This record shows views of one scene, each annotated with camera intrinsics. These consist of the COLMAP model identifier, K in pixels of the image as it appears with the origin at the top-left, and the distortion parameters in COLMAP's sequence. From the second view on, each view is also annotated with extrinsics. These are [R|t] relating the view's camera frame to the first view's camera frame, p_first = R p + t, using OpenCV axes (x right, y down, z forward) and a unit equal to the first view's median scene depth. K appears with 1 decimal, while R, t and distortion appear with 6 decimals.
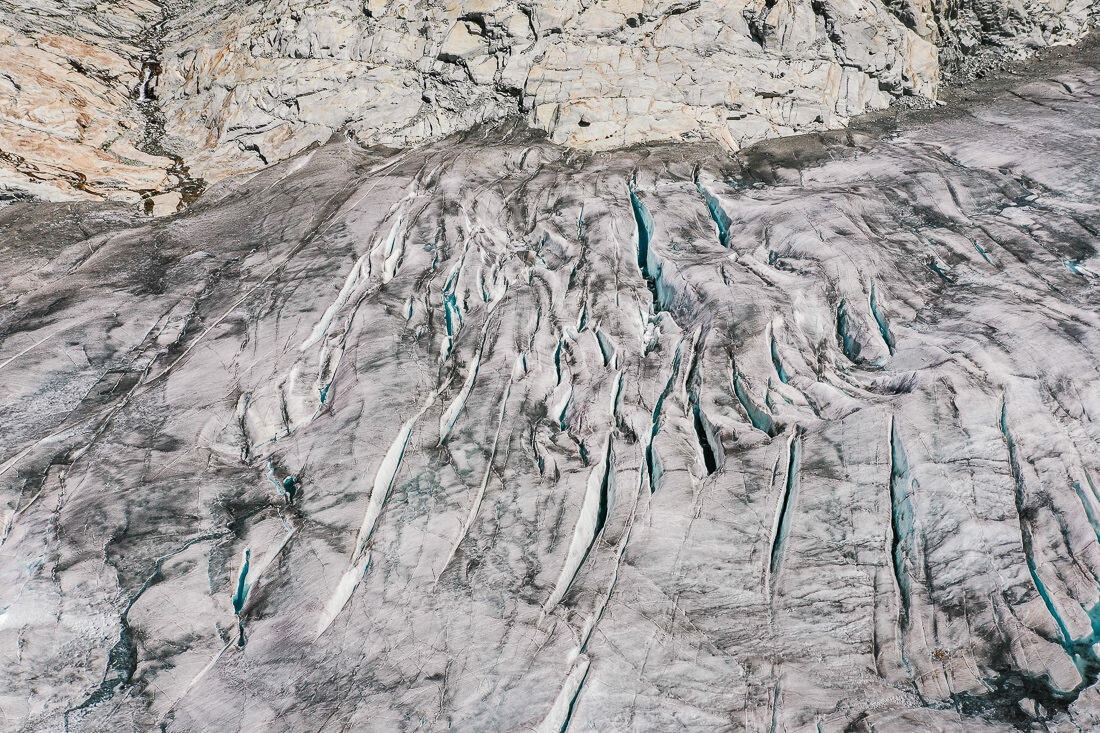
lens RADIAL K [[1047.3, 0, 550.0], [0, 1047.3, 366.5], [0, 0, 1]] dist [0.002848, 0.000385]
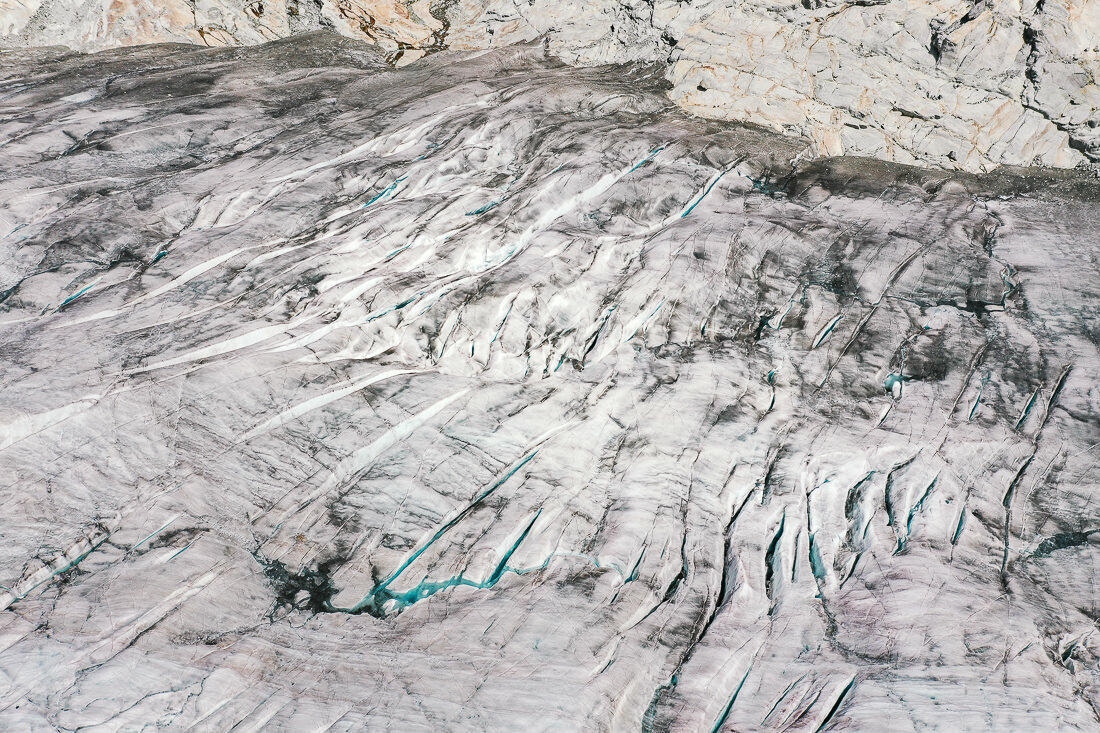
lens RADIAL K [[1047.3, 0, 550.0], [0, 1047.3, 366.5], [0, 0, 1]] dist [0.002848, 0.000385]
pose [[0.725055, 0.424452, -0.542343, 0.997121], [-0.347045, 0.905386, 0.244616, -0.292942], [0.594857, 0.010857, 0.803758, 0.084959]]
